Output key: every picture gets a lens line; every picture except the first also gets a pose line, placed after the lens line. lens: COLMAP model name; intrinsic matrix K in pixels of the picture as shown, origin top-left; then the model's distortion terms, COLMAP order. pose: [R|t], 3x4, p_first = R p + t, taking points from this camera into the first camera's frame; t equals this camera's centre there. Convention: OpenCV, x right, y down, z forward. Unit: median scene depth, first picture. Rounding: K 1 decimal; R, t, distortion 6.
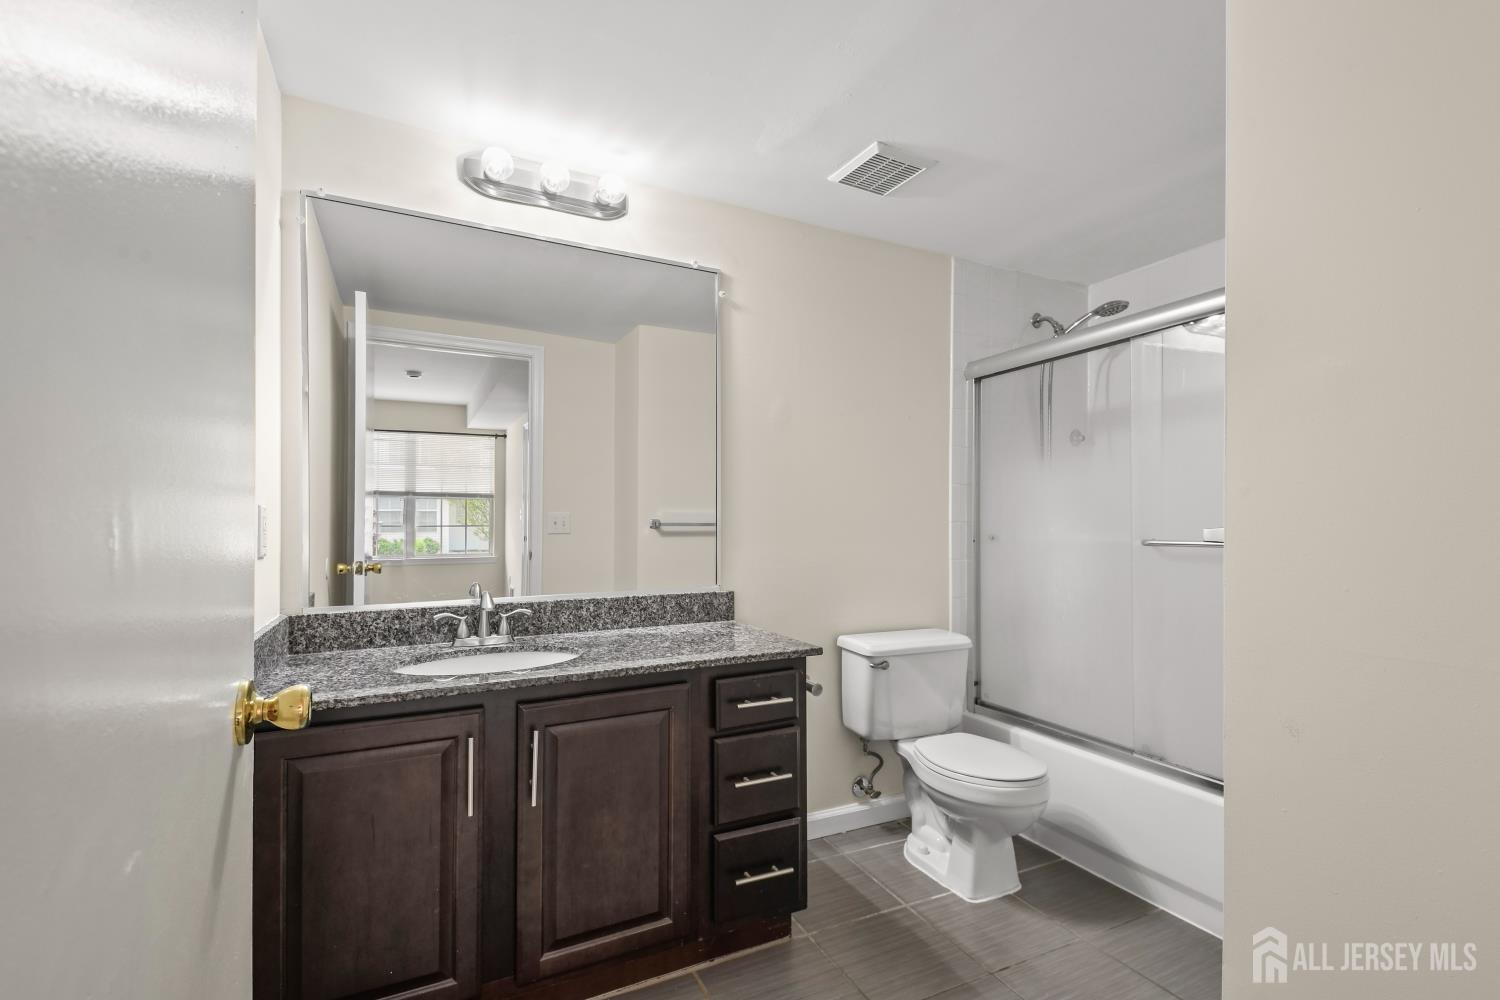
lens RADIAL K [[681.3, 0, 758.1], [0, 681.3, 513.3], [0, 0, 1]] dist [0.024620, -0.009798]
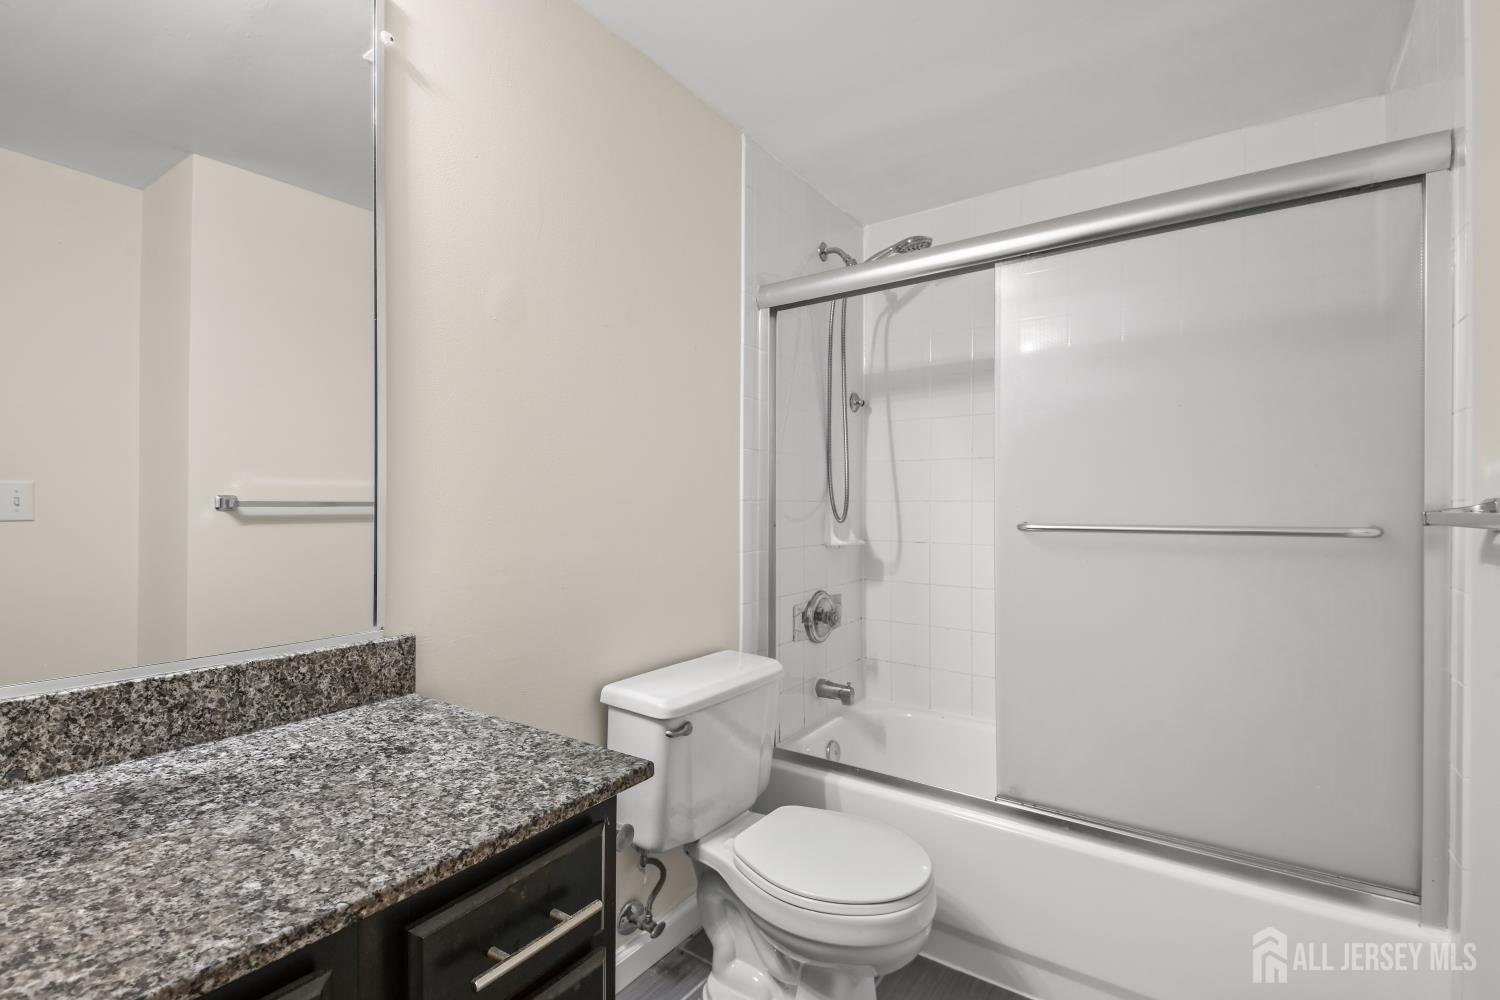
lens RADIAL K [[681.3, 0, 770.2], [0, 681.3, 495.5], [0, 0, 1]] dist [0.024620, -0.009798]
pose [[0.872730, 0.004084, 0.488186, -0.053497], [-0.007281, 0.999963, 0.004651, 0.004785], [-0.488149, -0.007614, 0.872727, 0.417586]]
